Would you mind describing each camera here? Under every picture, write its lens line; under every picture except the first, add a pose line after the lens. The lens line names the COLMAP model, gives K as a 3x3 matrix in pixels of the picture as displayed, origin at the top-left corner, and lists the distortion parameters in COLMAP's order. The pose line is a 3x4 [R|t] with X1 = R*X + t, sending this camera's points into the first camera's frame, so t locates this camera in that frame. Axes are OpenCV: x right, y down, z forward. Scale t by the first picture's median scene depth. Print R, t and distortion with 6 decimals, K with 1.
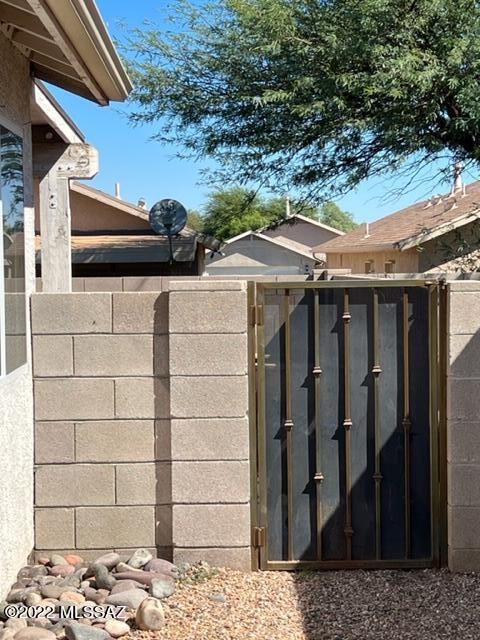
lens RADIAL K [[1381.7, 0, 240.2], [0, 1381.7, 319.9], [0, 0, 1]] dist [0.080022, 0.000000]
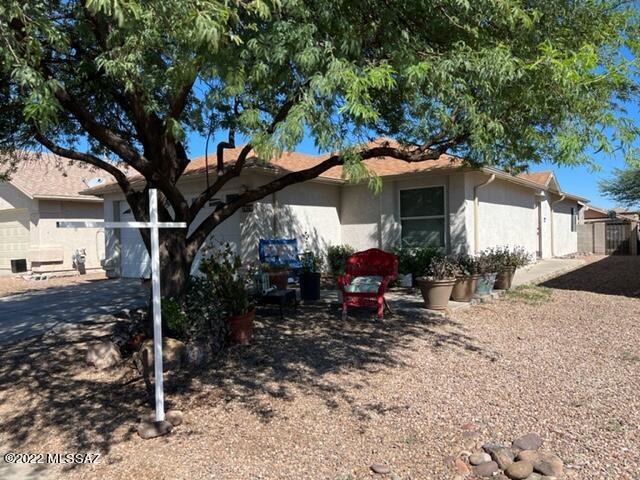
lens RADIAL K [[484.4, 0, 318.2], [0, 484.4, 242.2], [0, 0, 1]] dist [0.026066, -0.019989]
pose [[0.795714, 0.010500, -0.605581, 0.437708], [-0.021298, 0.999716, -0.010652, 0.168927], [0.605298, 0.021373, 0.795712, -2.593643]]
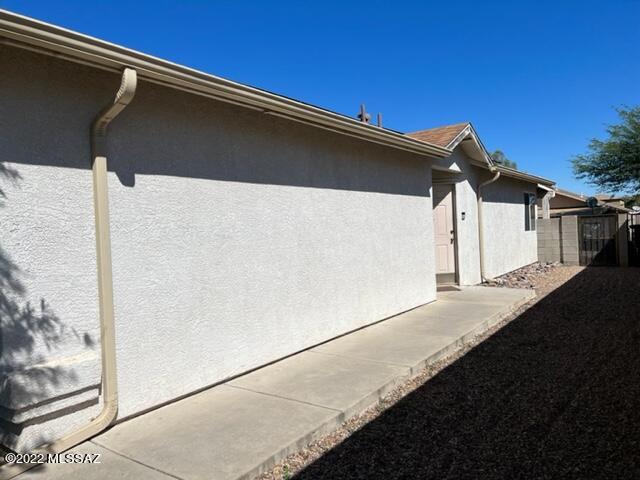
lens RADIAL K [[484.4, 0, 321.7], [0, 484.4, 234.6], [0, 0, 1]] dist [0.026066, -0.019989]
pose [[0.810050, -0.018714, -0.586062, 0.328560], [0.009918, 0.999785, -0.018216, 0.077534], [0.586277, 0.008944, 0.810061, -1.248044]]
